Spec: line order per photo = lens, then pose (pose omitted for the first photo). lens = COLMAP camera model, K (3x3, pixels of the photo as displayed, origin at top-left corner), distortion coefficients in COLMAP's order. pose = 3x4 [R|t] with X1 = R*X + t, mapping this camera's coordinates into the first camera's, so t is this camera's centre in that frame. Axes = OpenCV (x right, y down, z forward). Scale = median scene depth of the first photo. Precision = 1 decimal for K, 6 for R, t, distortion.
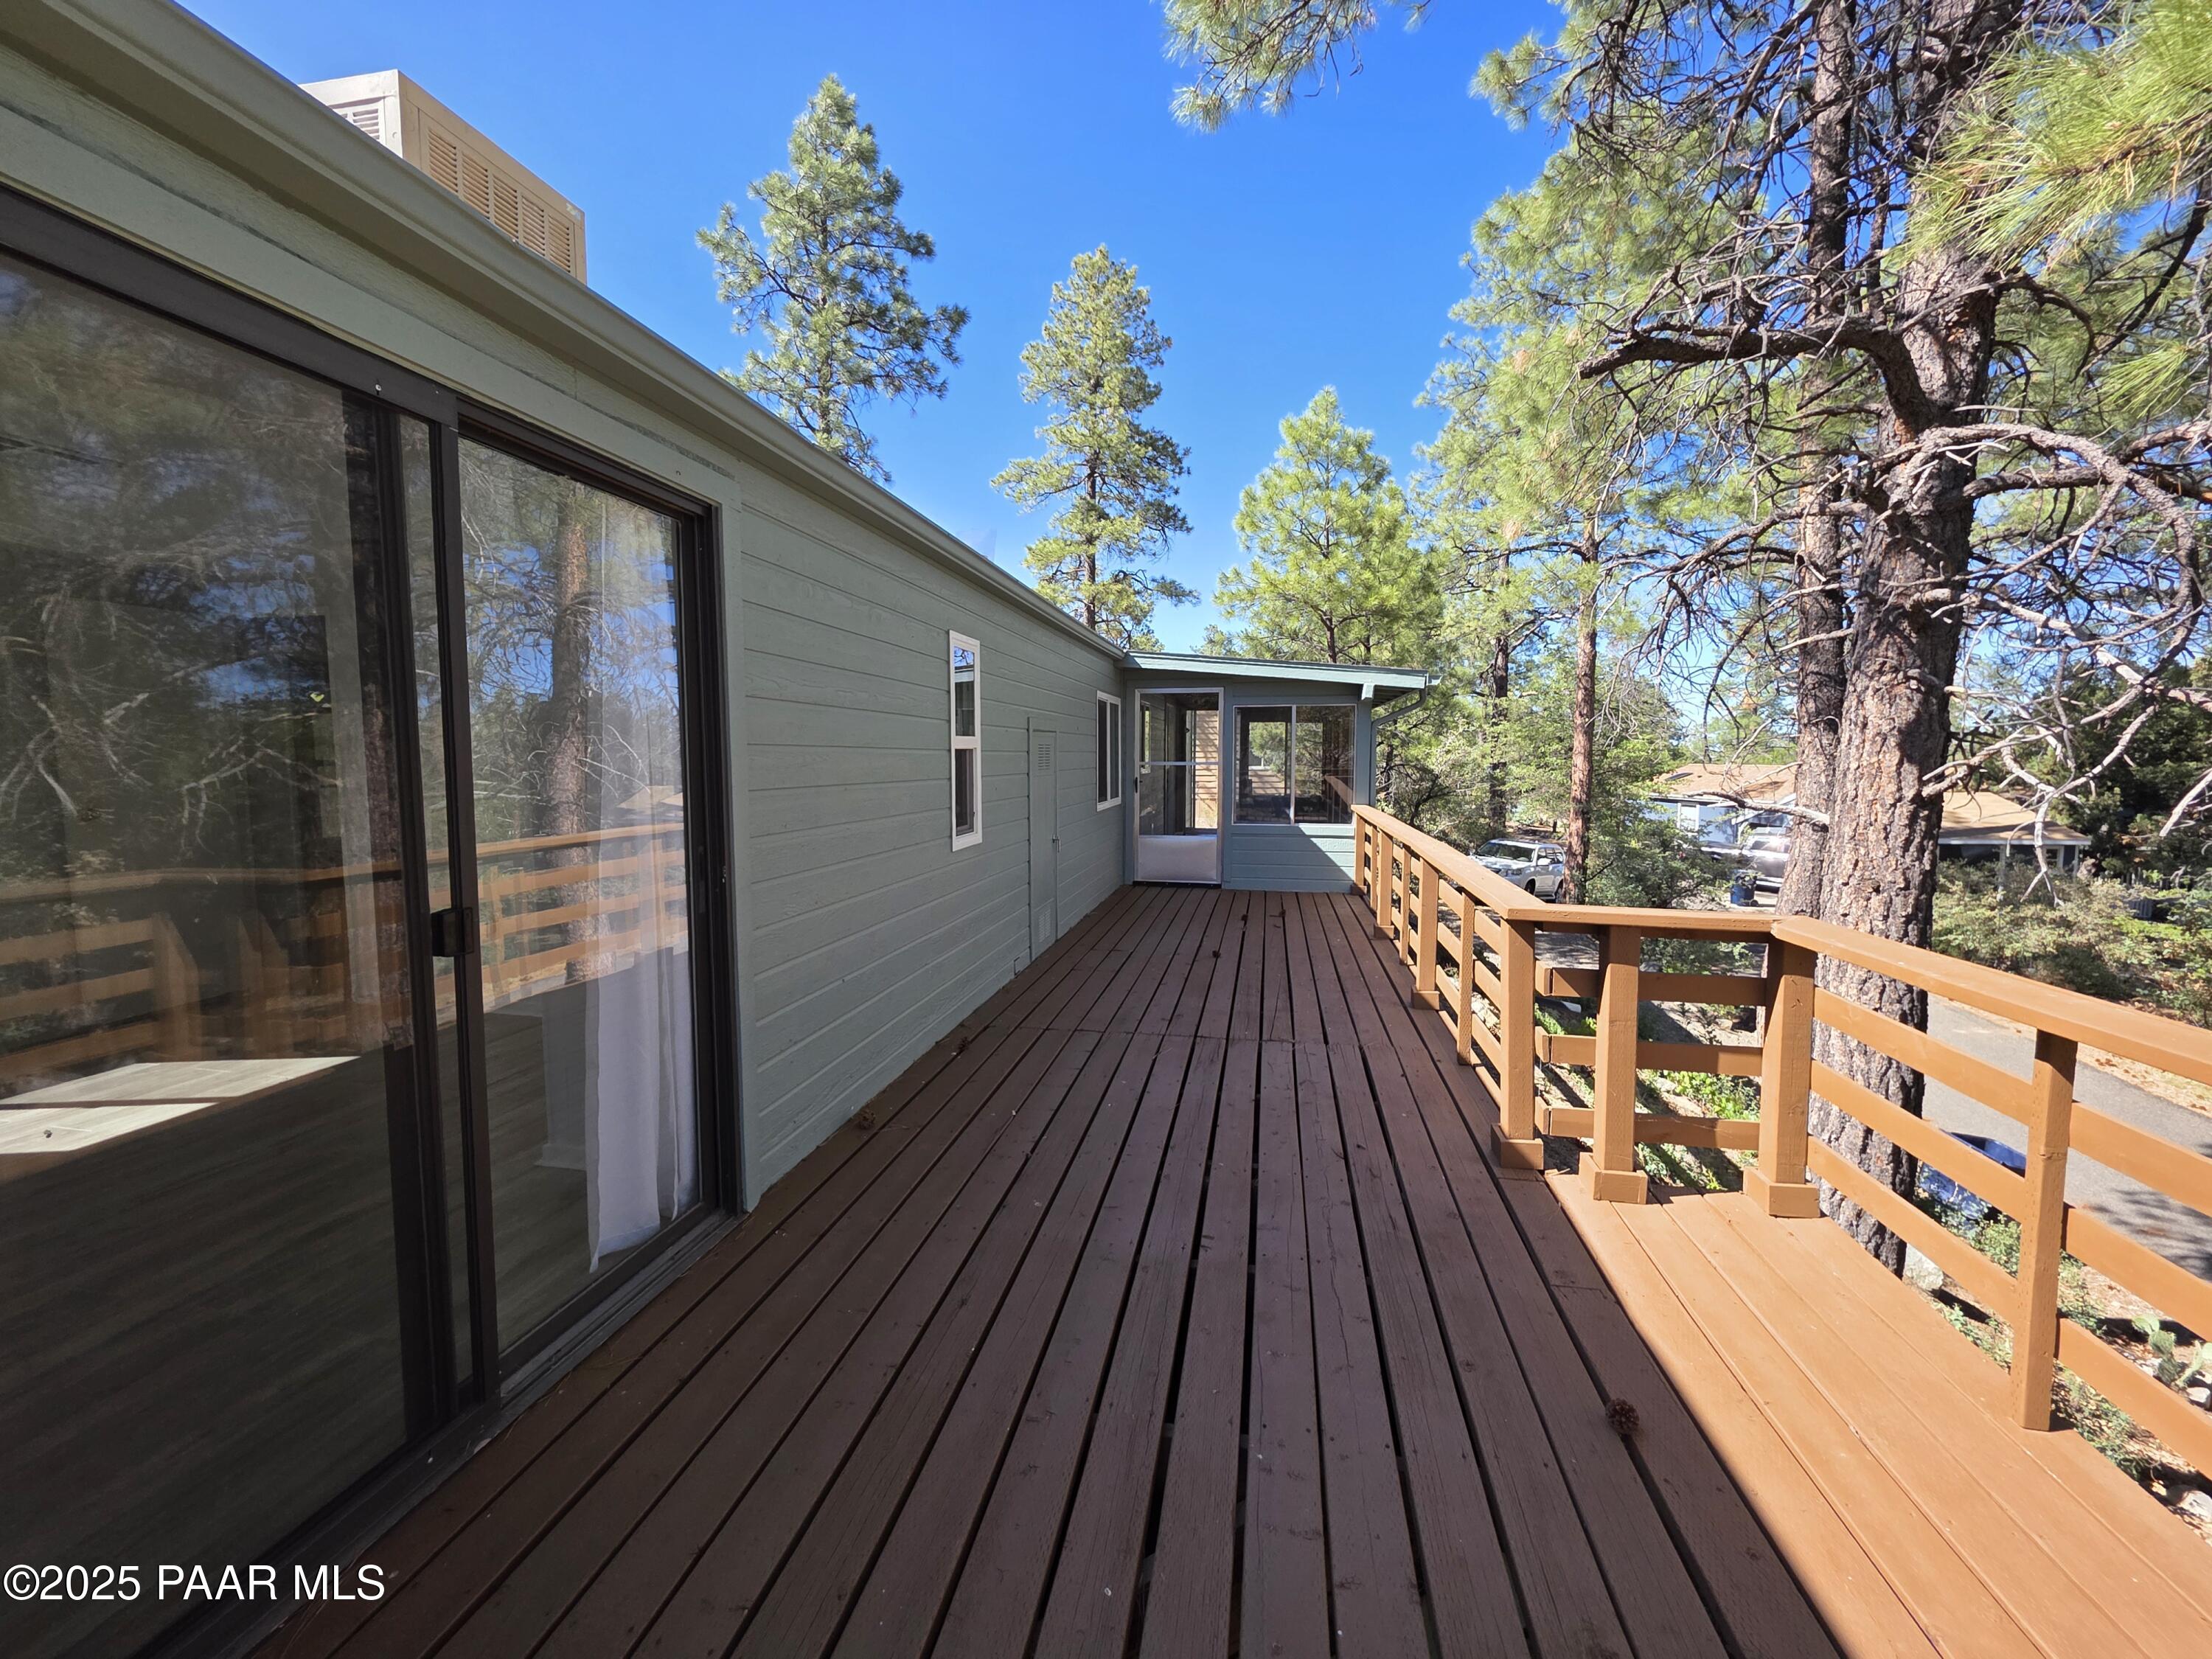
lens RADIAL K [[887.0, 0, 1103.7], [0, 887.0, 823.2], [0, 0, 1]] dist [0.002538, 0.000125]
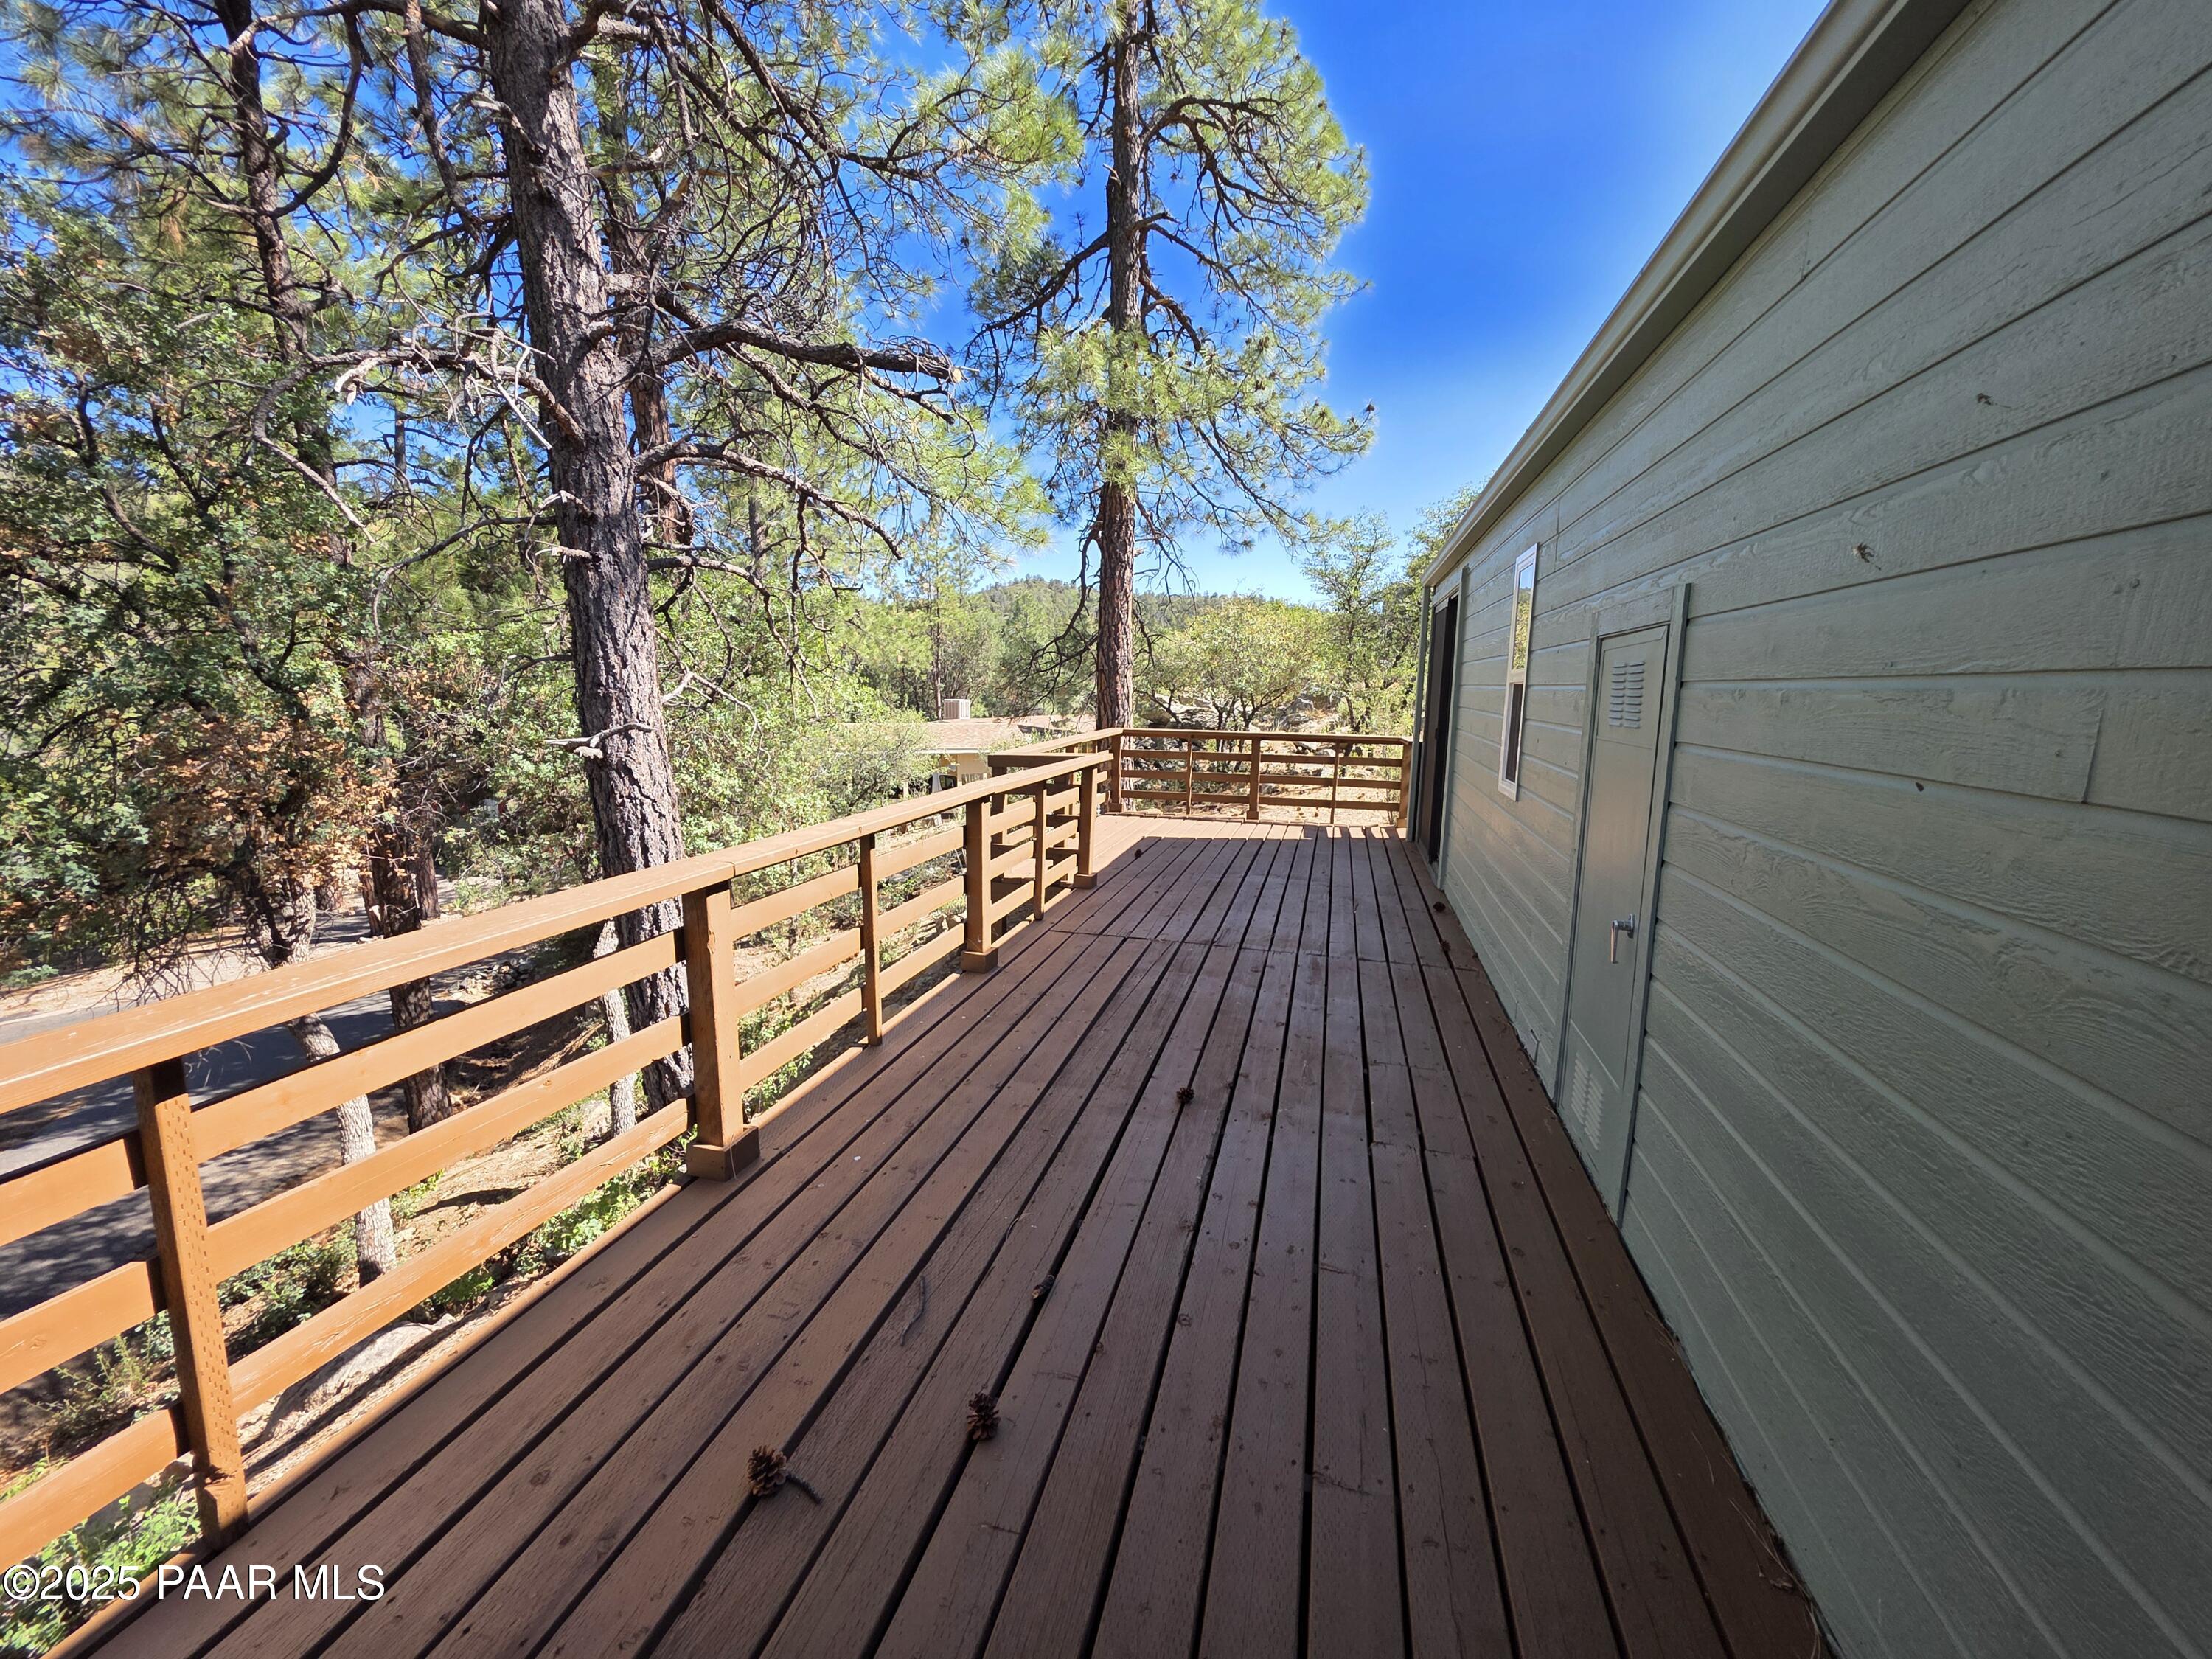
lens RADIAL K [[887.0, 0, 1100.5], [0, 887.0, 825.2], [0, 0, 1]] dist [0.002538, 0.000125]
pose [[-0.997274, -0.023318, 0.070007, 0.188176], [-0.007039, 0.974492, 0.224312, -0.140796], [-0.073452, 0.223208, -0.971999, 1.898084]]
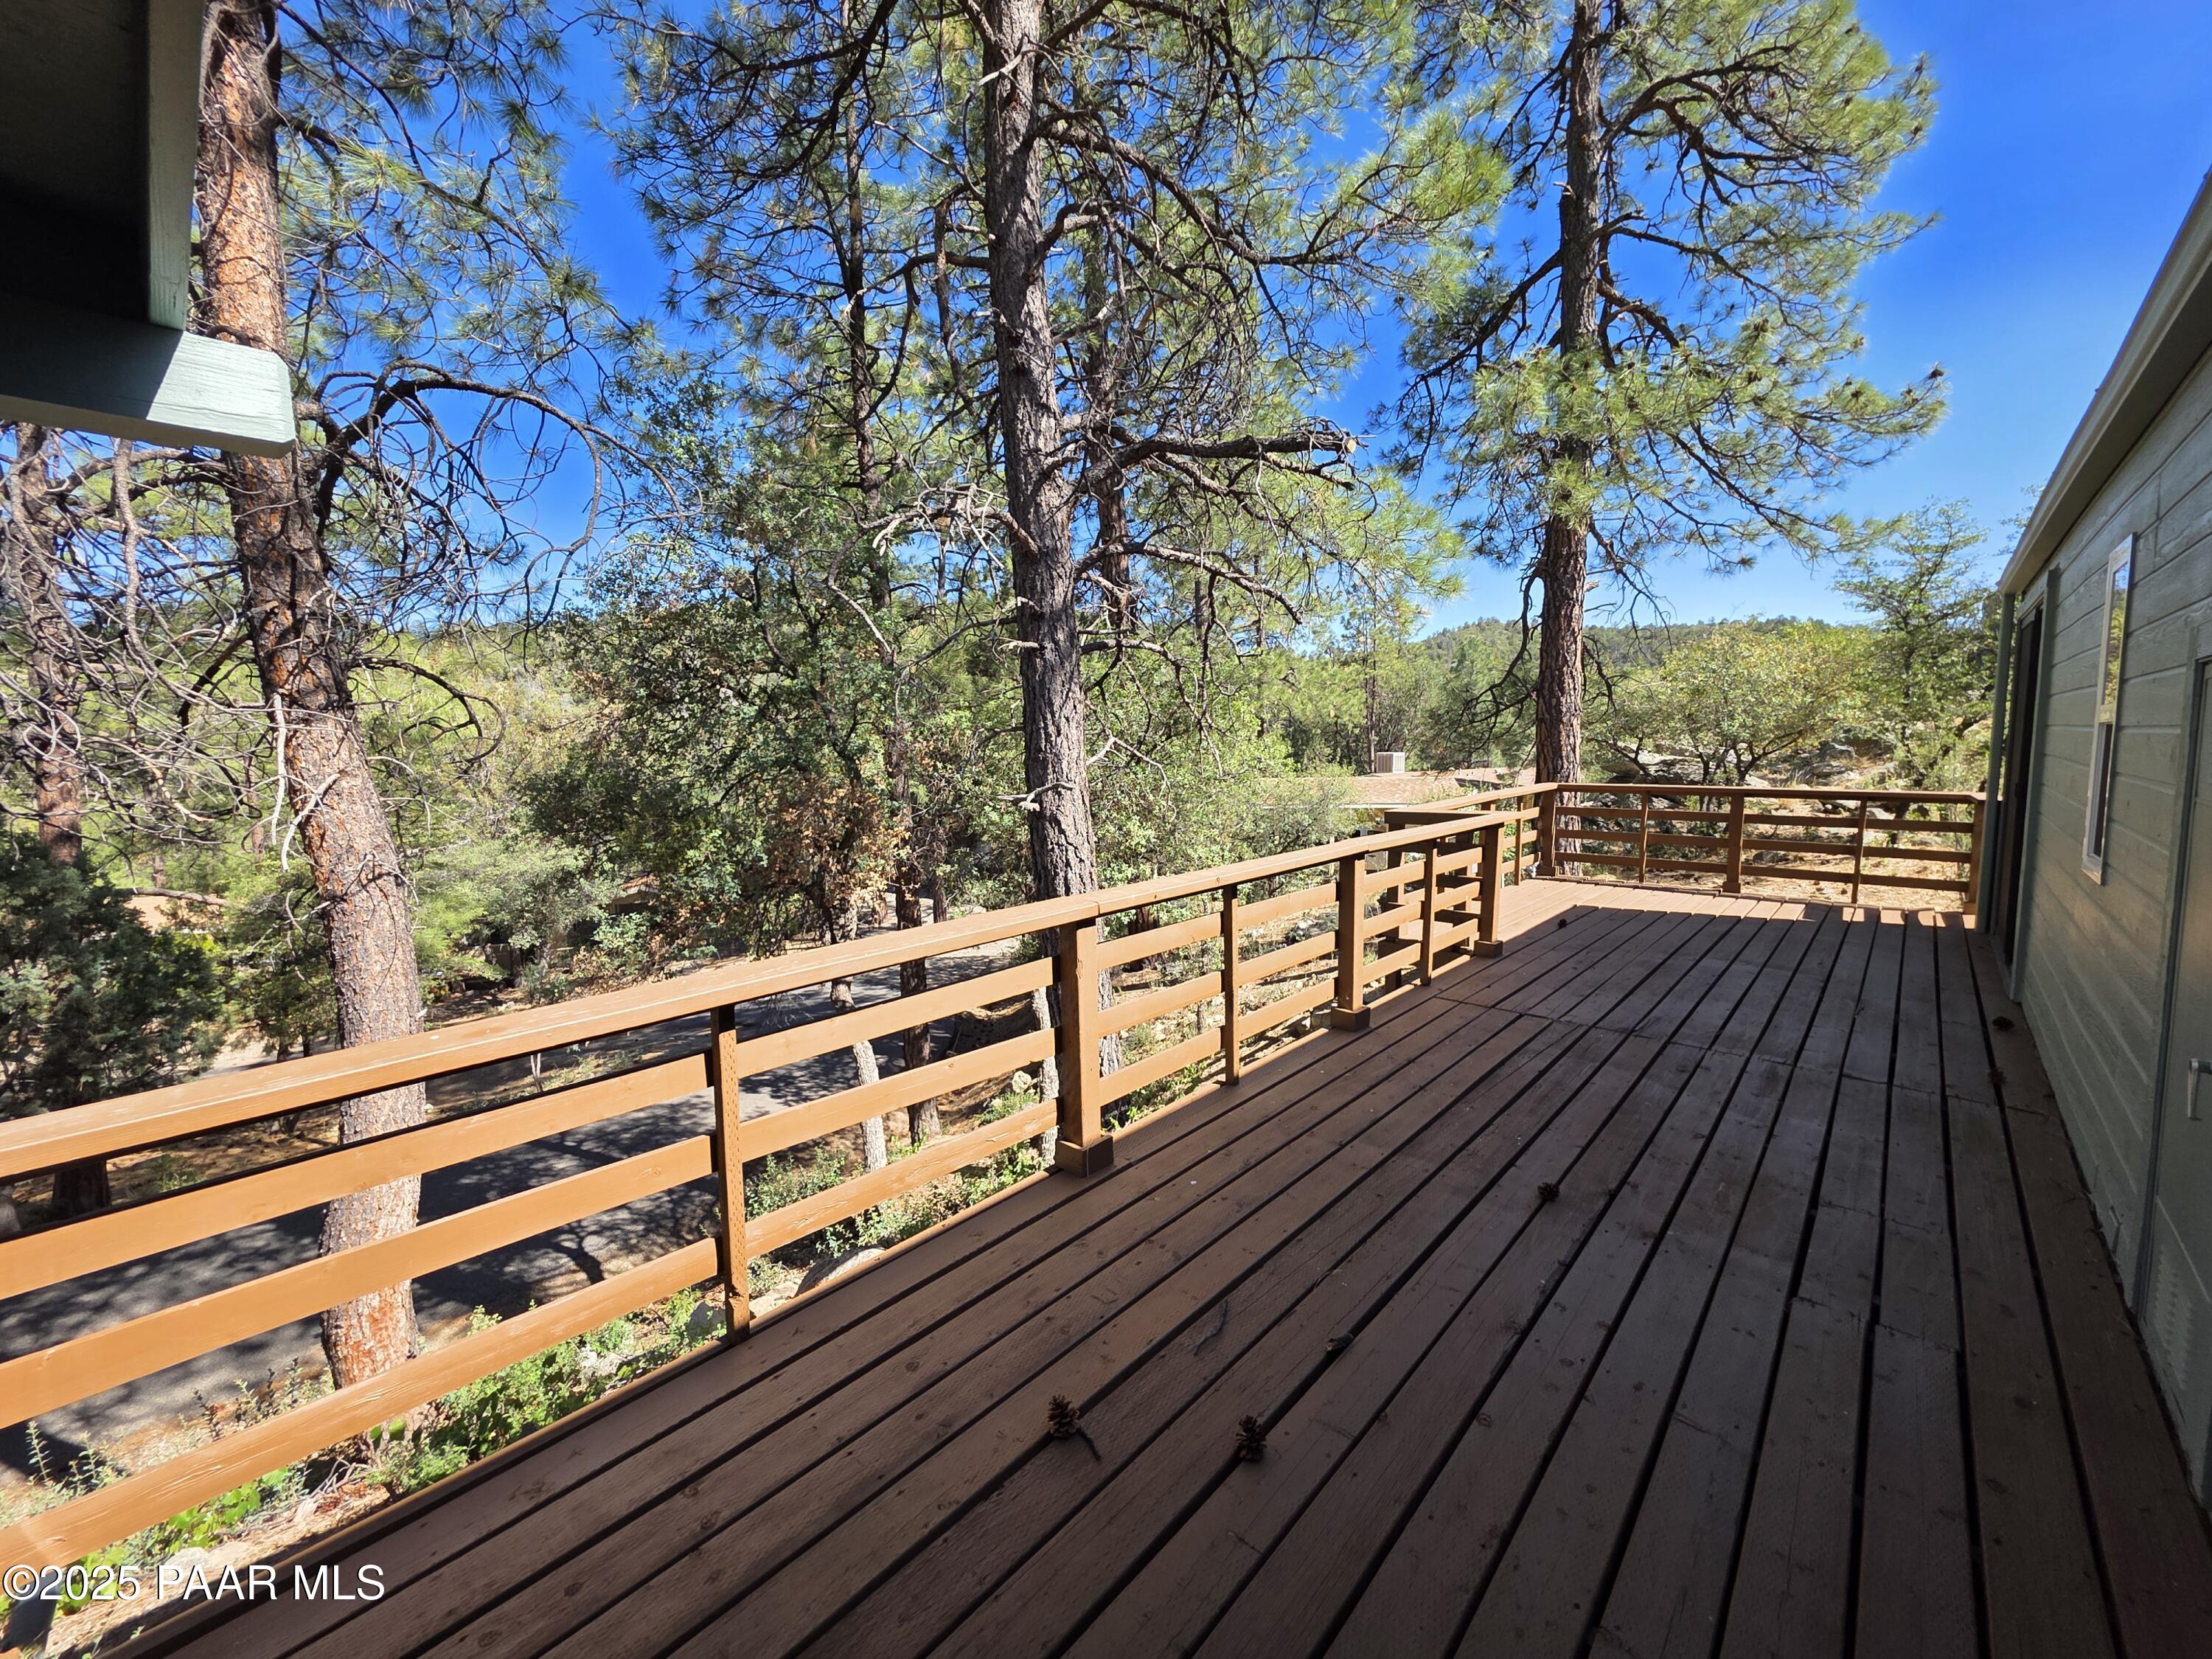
lens RADIAL K [[887.0, 0, 1095.6], [0, 887.0, 828.9], [0, 0, 1]] dist [0.002538, 0.000125]
pose [[-0.848612, -0.040131, 0.527492, 0.121887], [0.051768, 0.986033, 0.158298, -0.148364], [-0.526477, 0.161640, -0.834682, 1.916227]]
